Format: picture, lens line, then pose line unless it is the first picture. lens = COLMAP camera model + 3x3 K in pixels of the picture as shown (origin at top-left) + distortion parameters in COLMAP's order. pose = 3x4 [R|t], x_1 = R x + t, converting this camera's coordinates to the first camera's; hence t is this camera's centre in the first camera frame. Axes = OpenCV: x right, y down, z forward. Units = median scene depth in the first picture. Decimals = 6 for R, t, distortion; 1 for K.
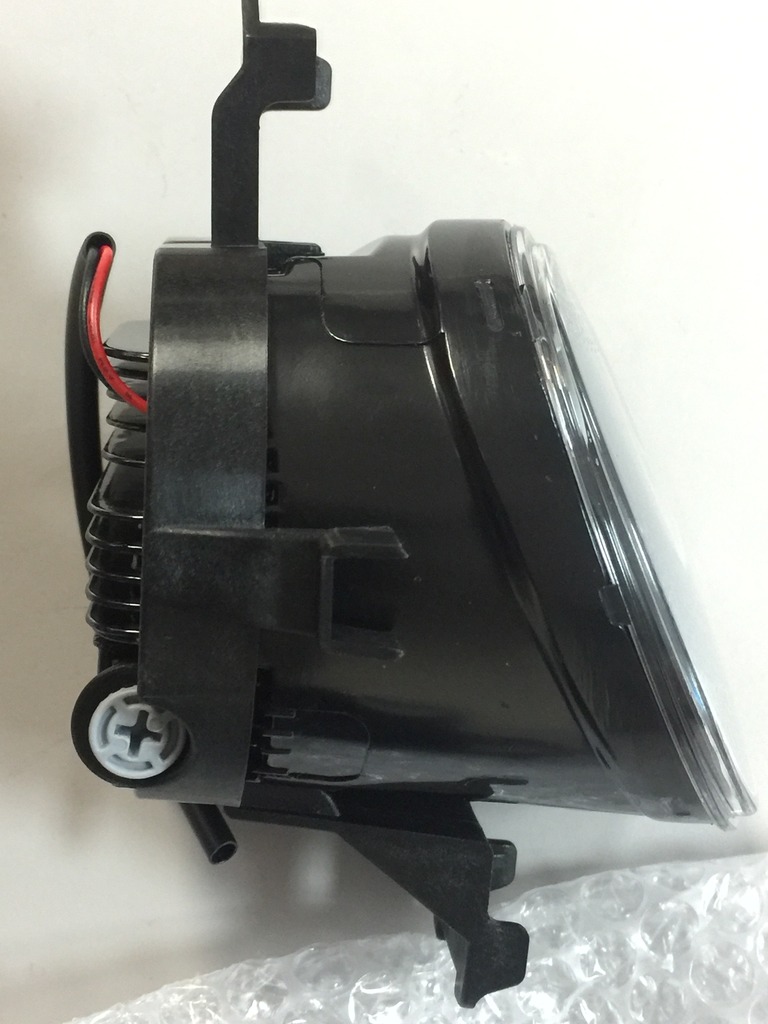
lens RADIAL K [[1510.8, 0, 383.0], [0, 1510.8, 510.7], [0, 0, 1]] dist [0.046736, 0.000000]
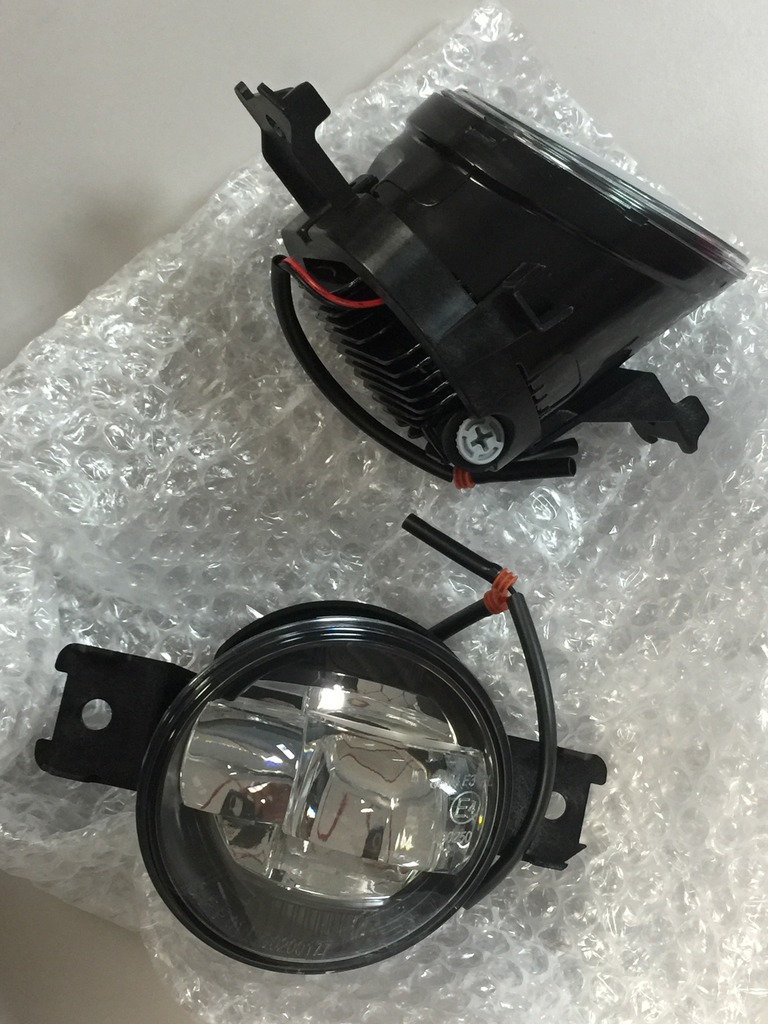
lens RADIAL K [[1510.8, 0, 385.3], [0, 1510.8, 512.7], [0, 0, 1]] dist [0.046736, 0.000000]
pose [[0.752527, -0.658333, 0.017321, -0.343444], [0.648881, 0.745703, 0.151261, -0.146134], [-0.112496, -0.102589, 0.988342, -0.847970]]
